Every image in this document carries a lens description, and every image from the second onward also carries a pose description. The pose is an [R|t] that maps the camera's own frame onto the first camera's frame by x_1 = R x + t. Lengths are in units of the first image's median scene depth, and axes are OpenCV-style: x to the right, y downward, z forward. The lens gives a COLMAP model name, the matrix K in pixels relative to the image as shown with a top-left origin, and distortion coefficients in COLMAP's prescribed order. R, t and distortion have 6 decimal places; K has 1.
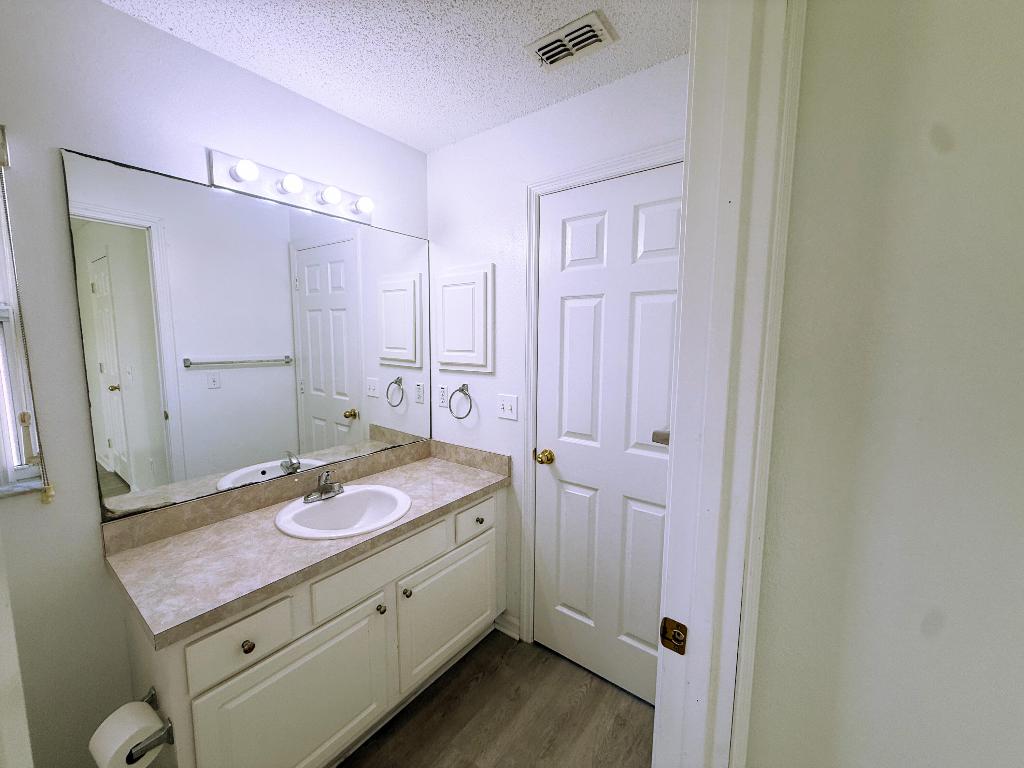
lens RADIAL K [[409.2, 0, 510.1], [0, 409.2, 385.4], [0, 0, 1]] dist [0.000447, -0.000052]
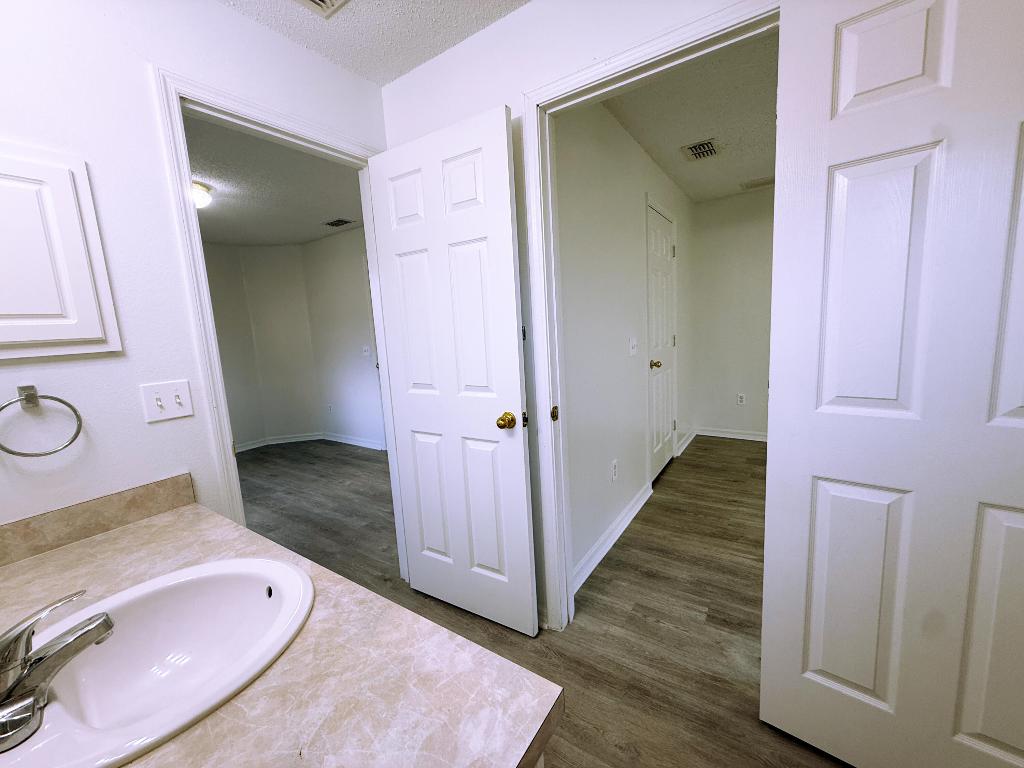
lens RADIAL K [[409.2, 0, 511.7], [0, 409.2, 384.4], [0, 0, 1]] dist [0.000447, -0.000052]
pose [[-0.064632, -0.135464, 0.988672, -0.672362], [0.173629, 0.974105, 0.144819, 0.026775], [-0.982688, 0.181022, -0.039437, 0.481798]]
